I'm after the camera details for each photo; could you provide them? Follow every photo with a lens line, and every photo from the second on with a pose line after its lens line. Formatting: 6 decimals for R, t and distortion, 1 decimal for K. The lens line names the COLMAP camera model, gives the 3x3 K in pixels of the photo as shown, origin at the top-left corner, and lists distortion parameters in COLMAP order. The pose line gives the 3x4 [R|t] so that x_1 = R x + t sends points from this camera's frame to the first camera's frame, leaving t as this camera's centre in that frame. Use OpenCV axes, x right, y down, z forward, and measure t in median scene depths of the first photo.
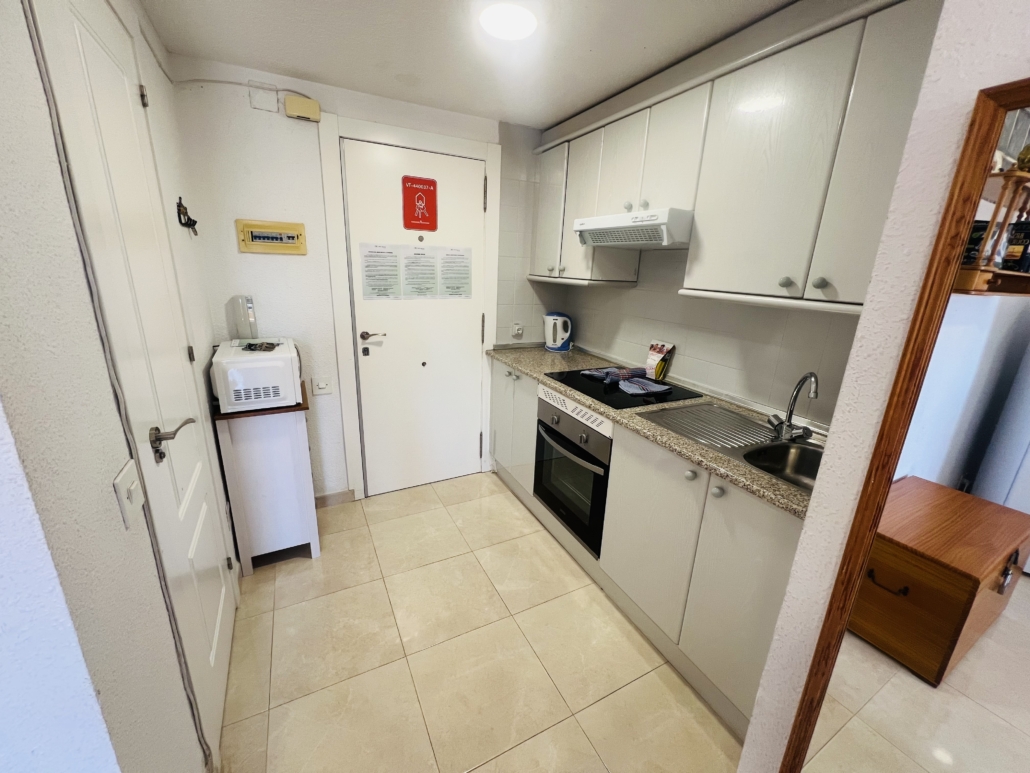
lens RADIAL K [[411.1, 0, 512.6], [0, 411.1, 385.8], [0, 0, 1]] dist [-0.002098, -0.000578]
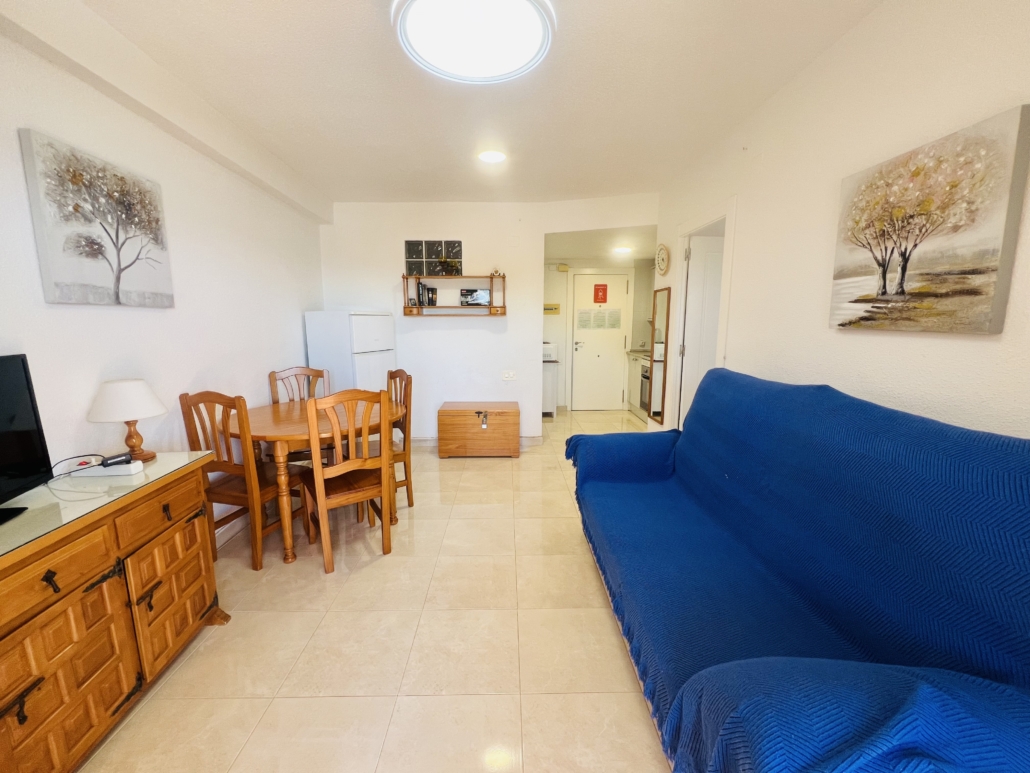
lens RADIAL K [[411.1, 0, 511.6], [0, 411.1, 384.8], [0, 0, 1]] dist [-0.002098, -0.000578]
pose [[0.894072, 0.029032, -0.446982, 0.464294], [-0.090395, 0.989060, -0.116571, 0.498651], [0.438708, 0.144628, 0.886915, -1.515678]]
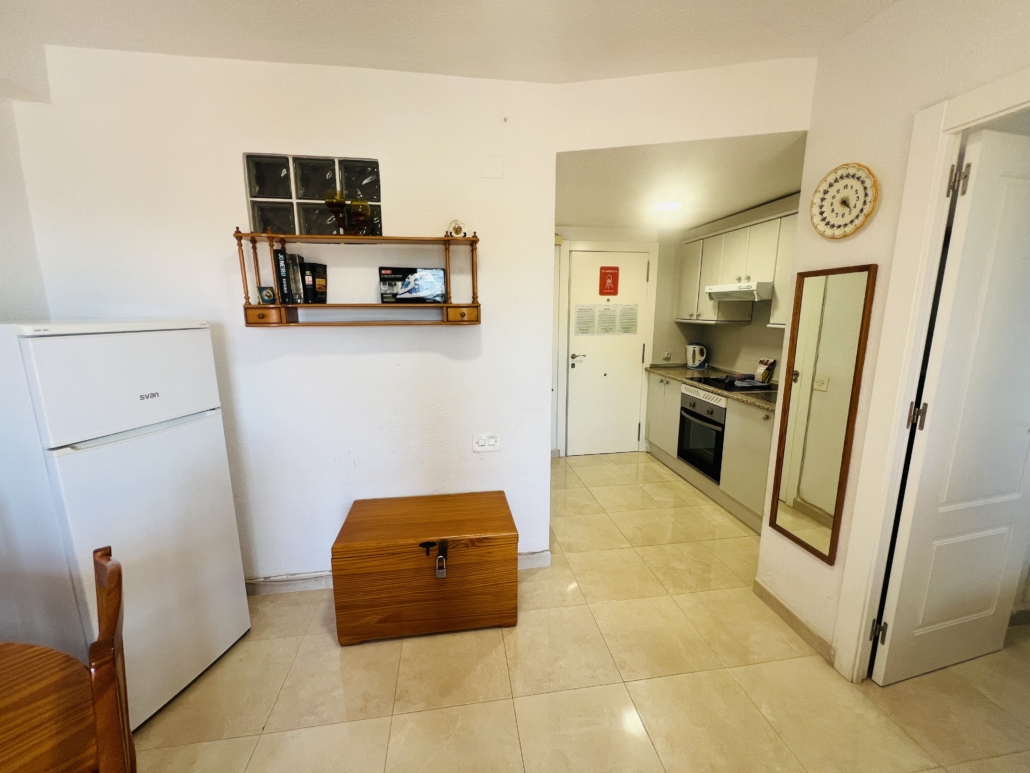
lens RADIAL K [[411.1, 0, 509.9], [0, 411.1, 385.2], [0, 0, 1]] dist [-0.002098, -0.000578]
pose [[0.944223, 0.019968, -0.328700, -0.042131], [-0.055263, 0.993613, -0.098386, 0.189666], [0.324636, 0.111063, 0.939296, -0.721149]]
